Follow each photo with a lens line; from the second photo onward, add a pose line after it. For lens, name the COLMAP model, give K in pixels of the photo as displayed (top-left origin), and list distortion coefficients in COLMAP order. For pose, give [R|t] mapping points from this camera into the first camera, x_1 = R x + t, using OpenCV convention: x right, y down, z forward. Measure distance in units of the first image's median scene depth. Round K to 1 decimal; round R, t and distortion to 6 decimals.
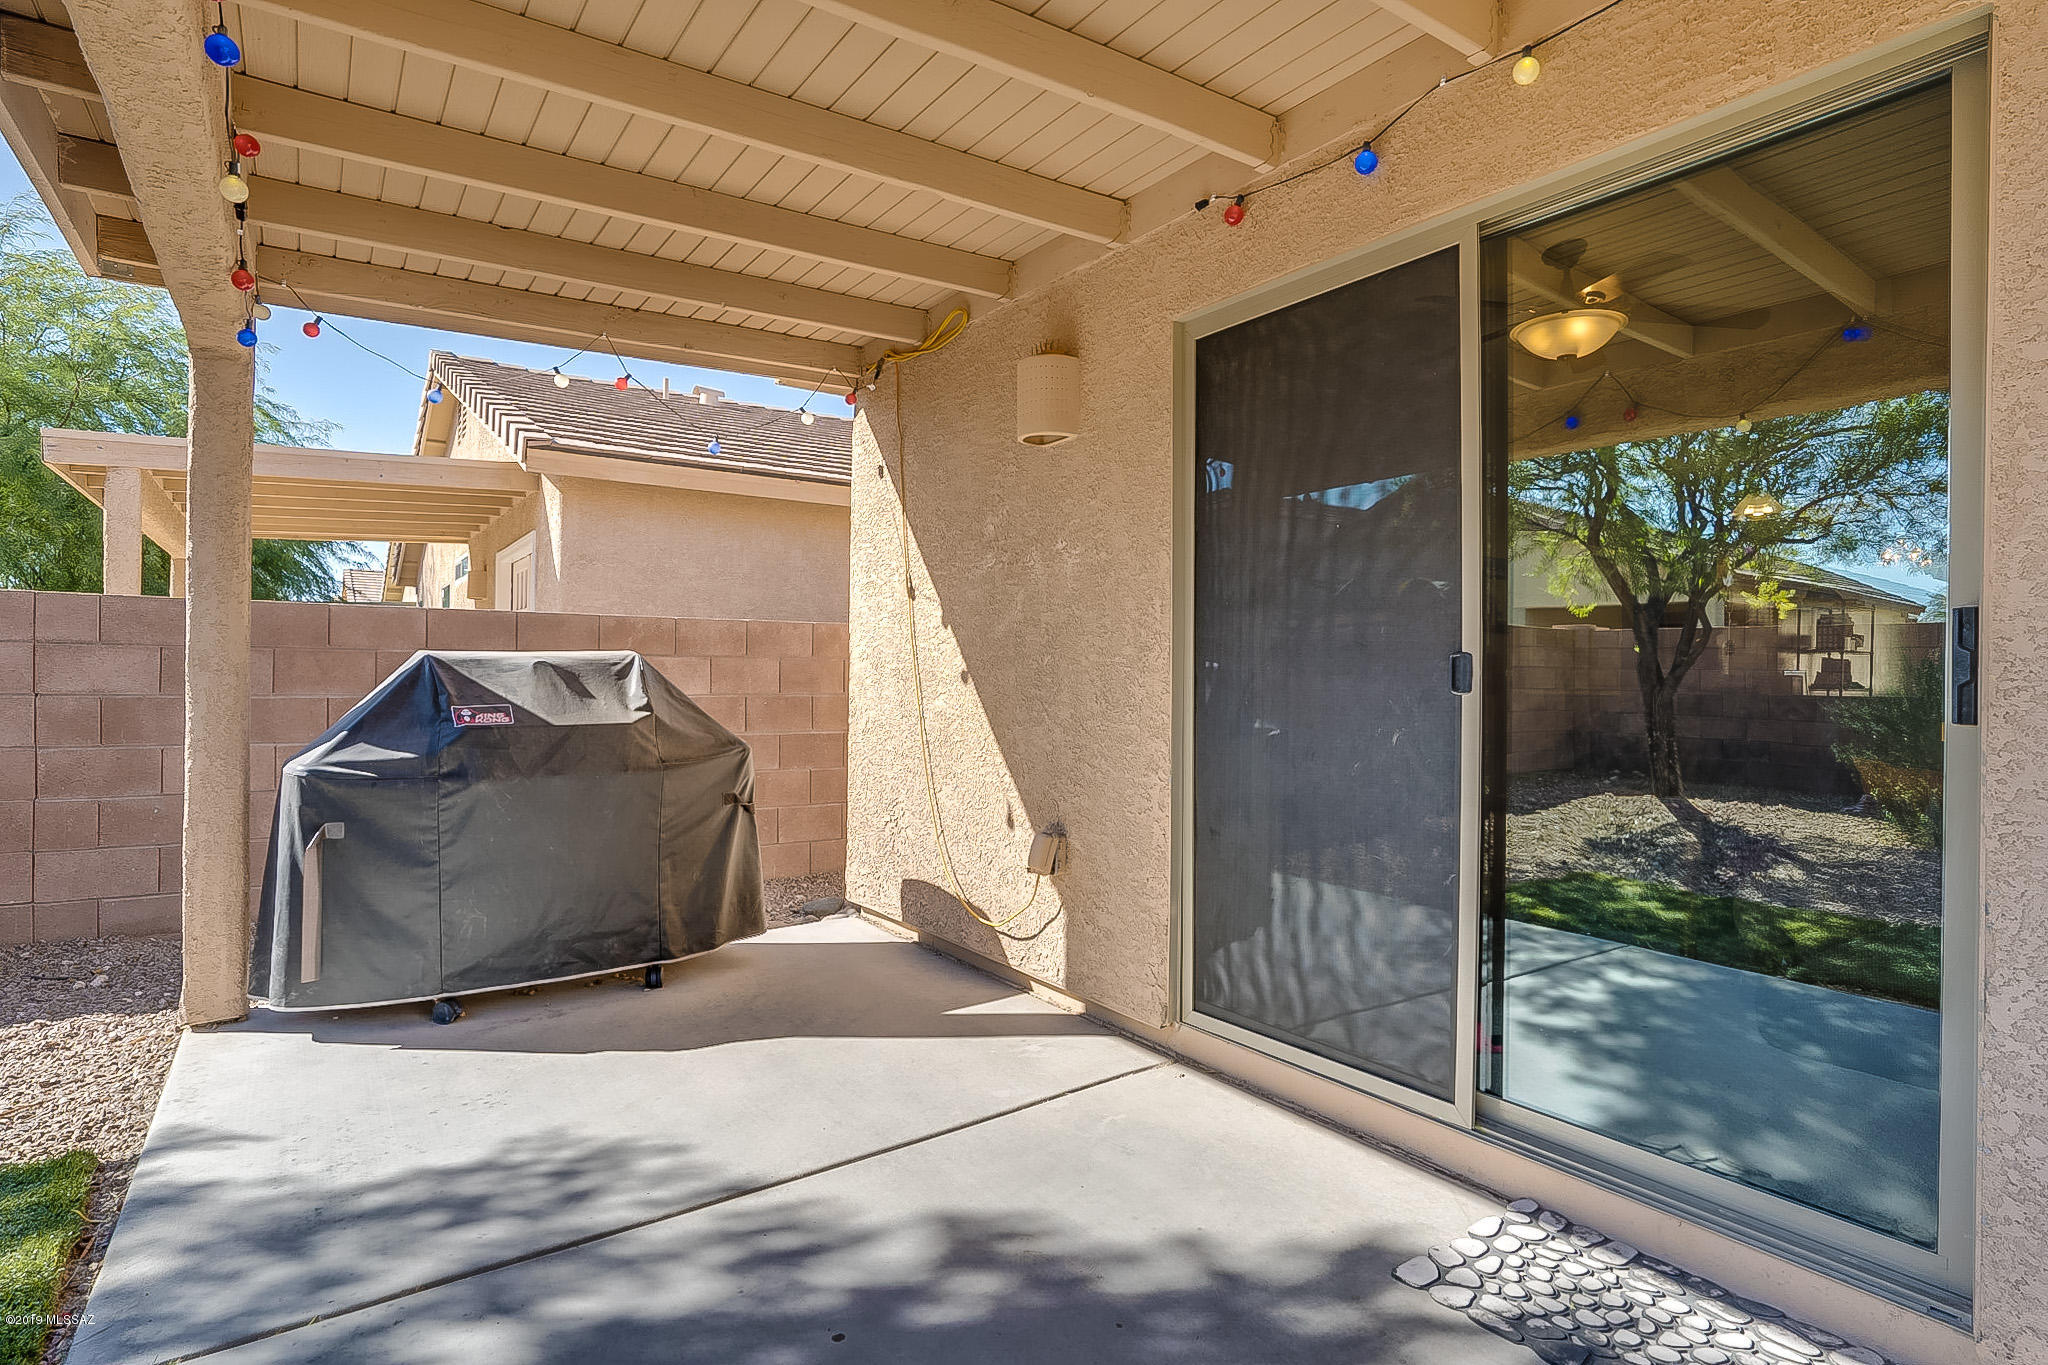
lens RADIAL K [[1064.2, 0, 1024.0], [0, 1064.2, 682.5], [0, 0, 1]] dist [-0.075035, 0.043550]
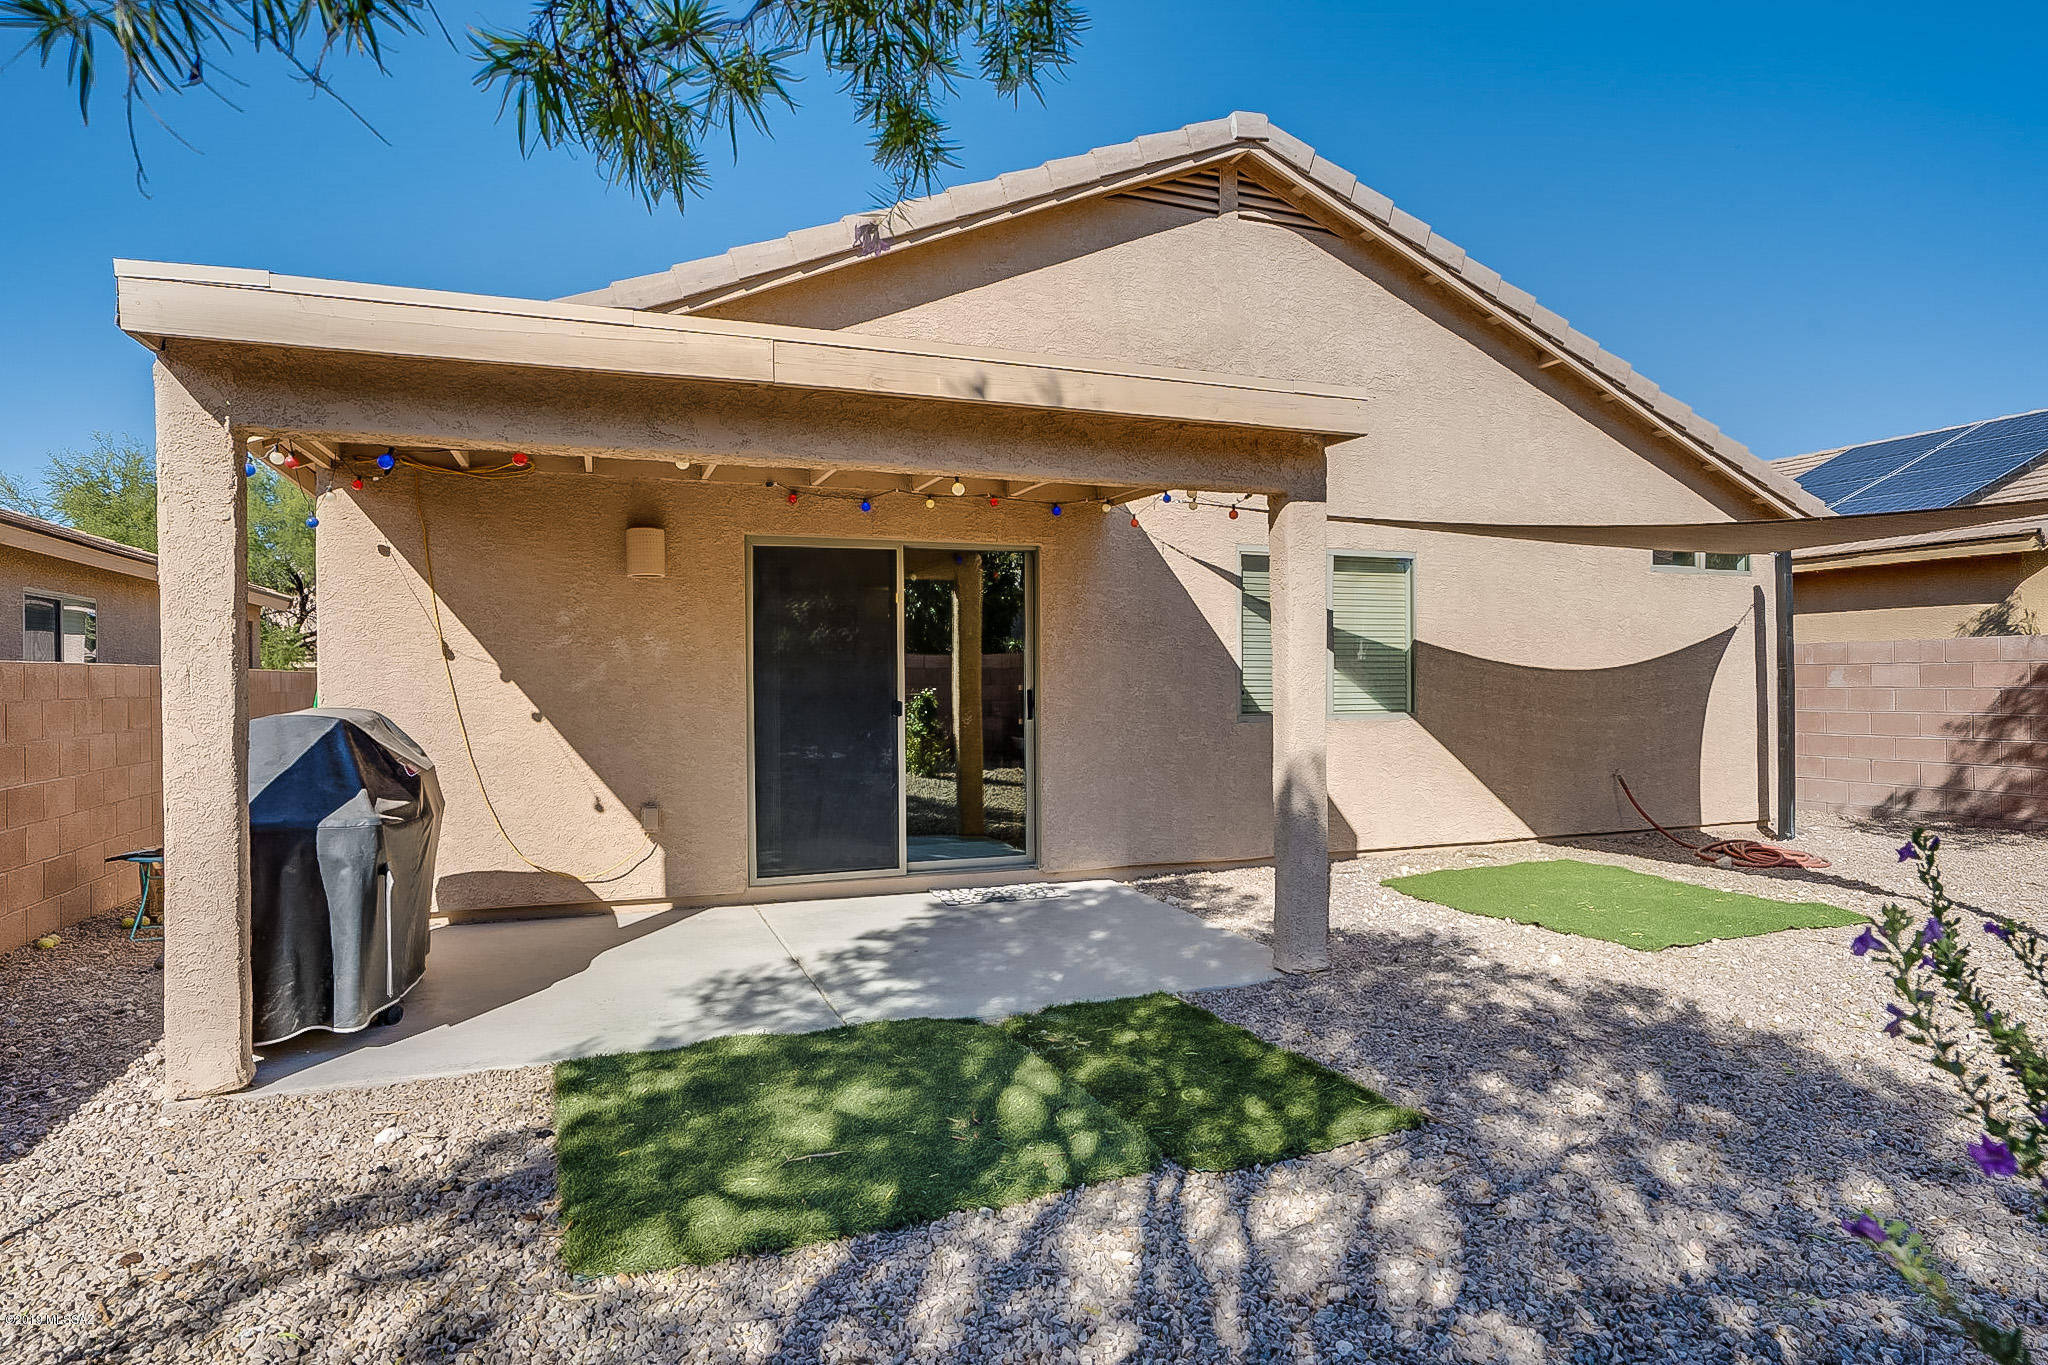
lens RADIAL K [[1166.8, 0, 1024.0], [0, 1166.8, 682.5], [0, 0, 1]] dist [-0.023723, 0.000652]
pose [[0.242910, -0.012824, 0.969964, -1.660043], [0.010432, 0.999889, 0.010607, -0.073349], [-0.969993, 0.007542, 0.243017, -0.034421]]
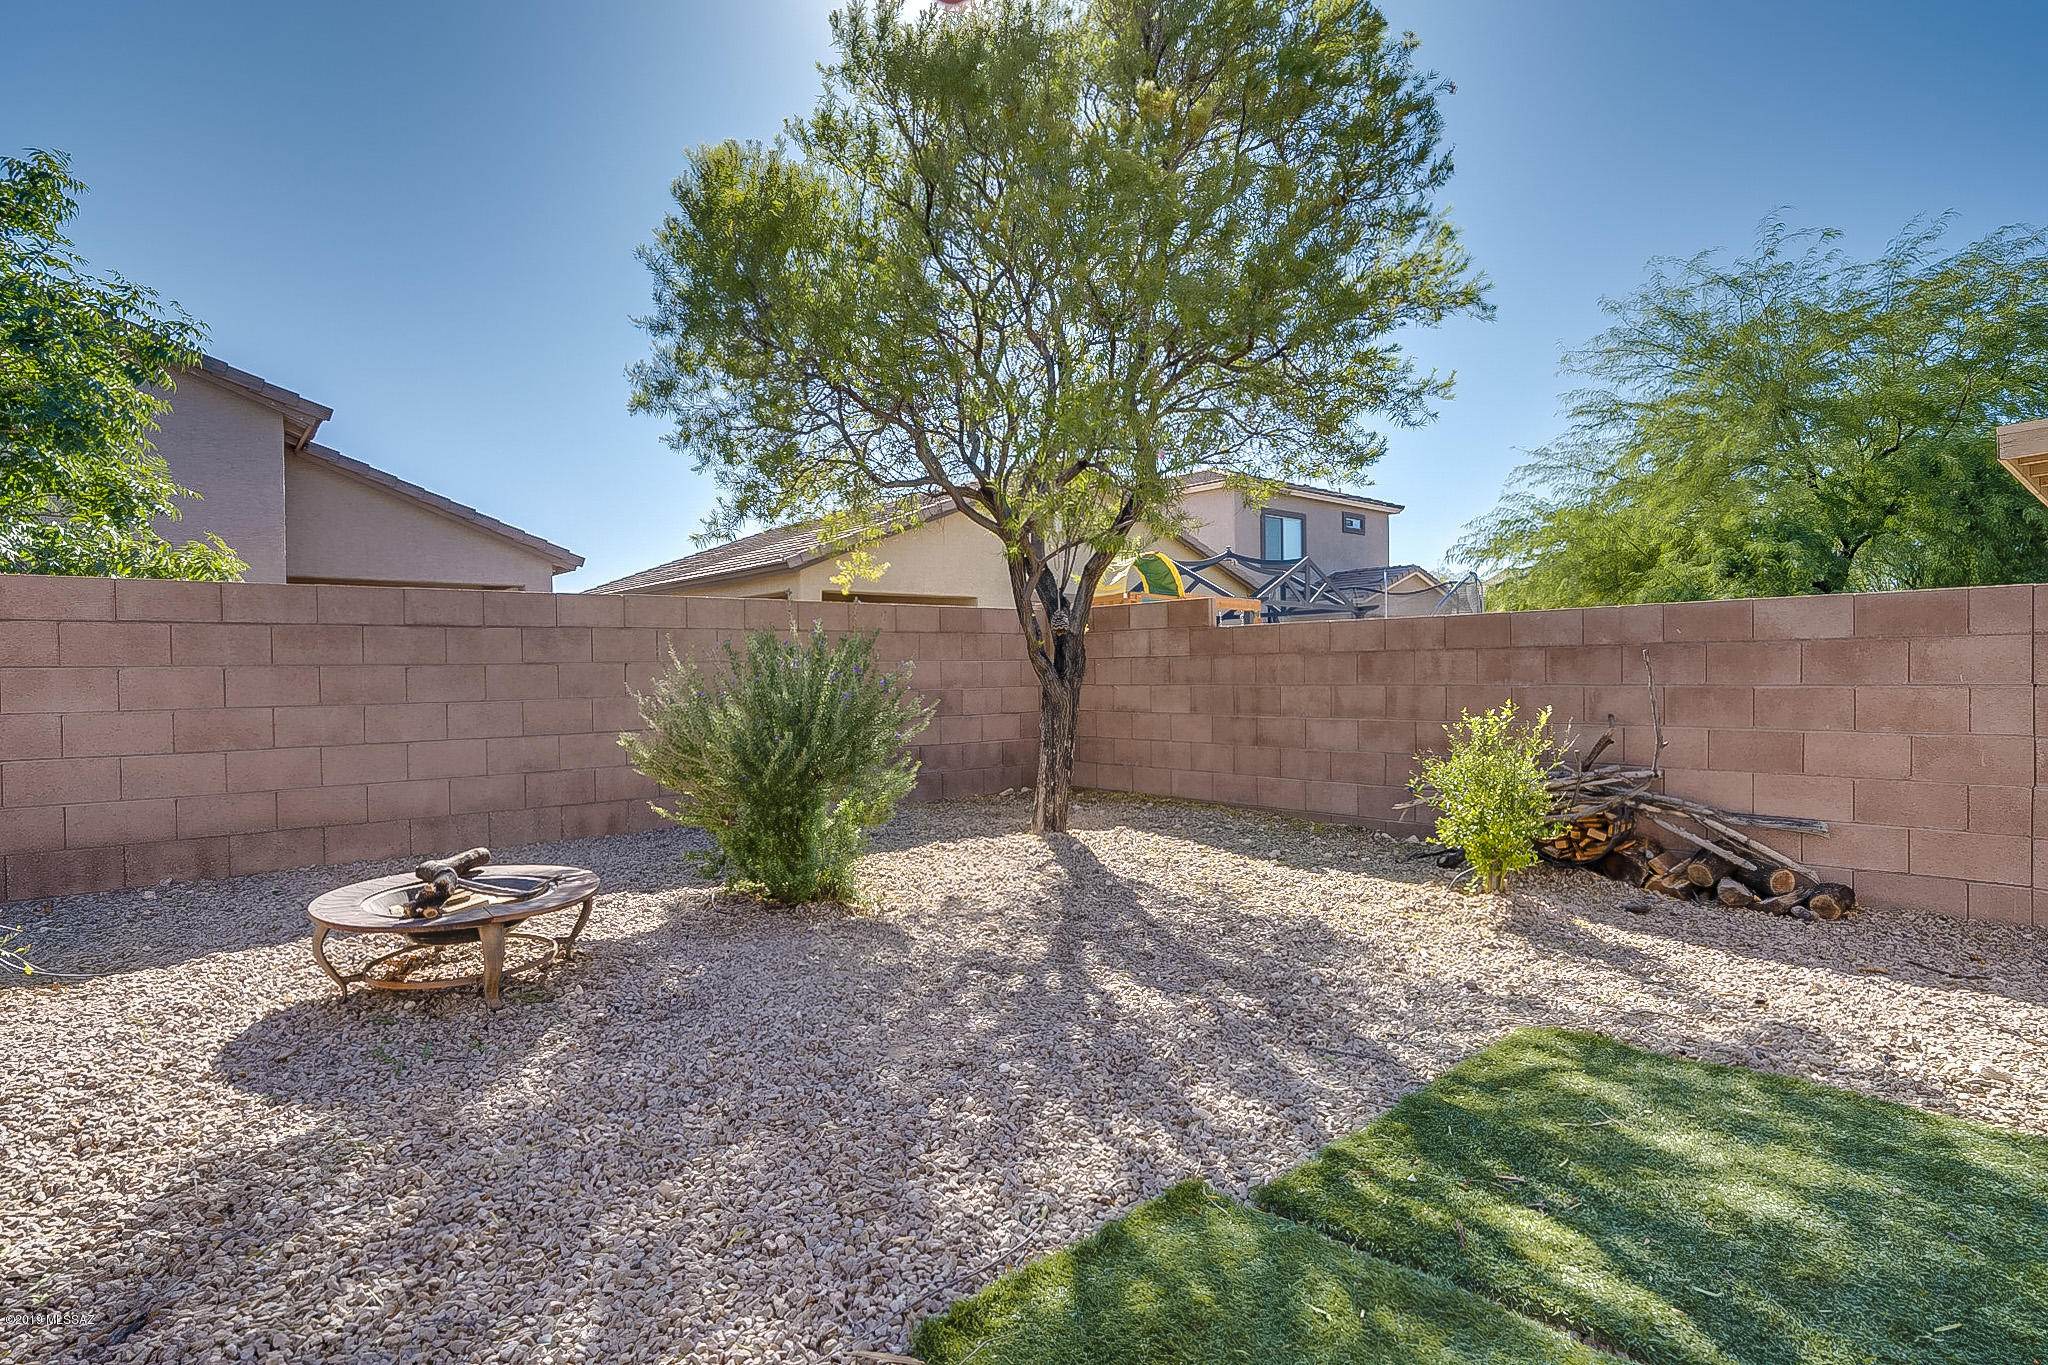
lens RADIAL K [[1038.8, 0, 1035.9], [0, 1038.8, 679.8], [0, 0, 1]] dist [-0.045933, 0.023937]
pose [[0.111787, -0.002865, -0.993728, -0.080835], [0.009783, 0.999951, -0.001782, -0.001884], [0.993684, -0.009523, 0.111809, -0.124979]]
